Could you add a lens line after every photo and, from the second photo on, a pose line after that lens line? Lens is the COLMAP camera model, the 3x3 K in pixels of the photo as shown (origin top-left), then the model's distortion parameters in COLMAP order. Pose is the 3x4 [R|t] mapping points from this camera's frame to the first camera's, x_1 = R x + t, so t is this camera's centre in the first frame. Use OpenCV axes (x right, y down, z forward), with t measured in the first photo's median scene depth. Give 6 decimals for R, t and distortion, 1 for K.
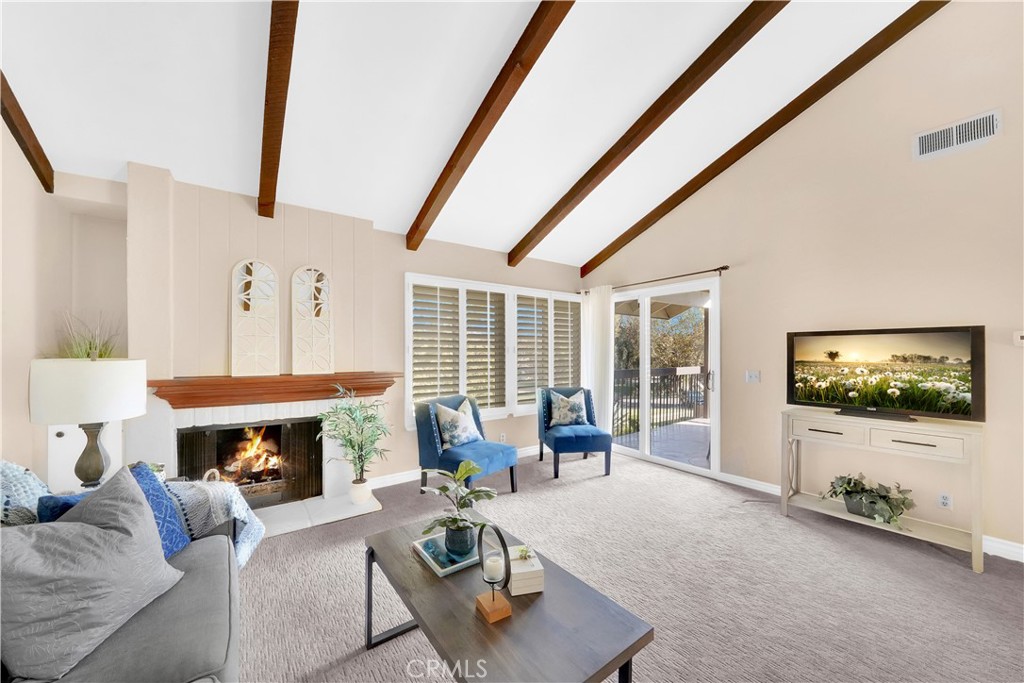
lens RADIAL K [[375.5, 0, 512.3], [0, 375.5, 343.4], [0, 0, 1]] dist [-0.001973, 0.000018]
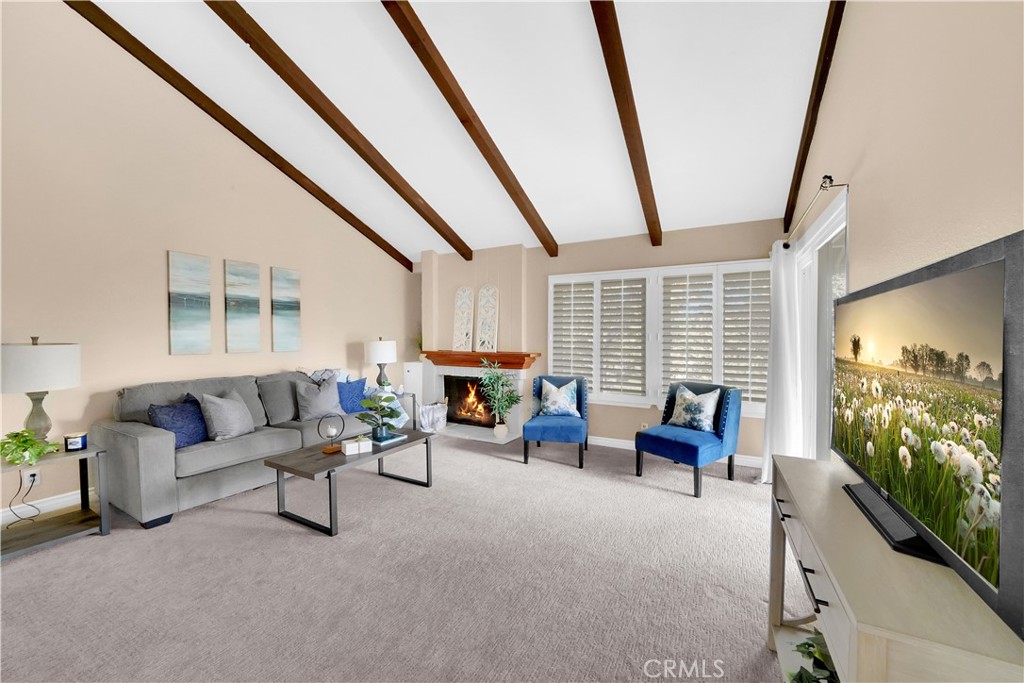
lens RADIAL K [[375.5, 0, 516.6], [0, 375.5, 348.0], [0, 0, 1]] dist [-0.001973, 0.000018]
pose [[0.435981, 0.026333, -0.899570, 0.825012], [0.012495, 0.999298, 0.035307, 0.008966], [0.899869, -0.026633, 0.435346, 0.347416]]
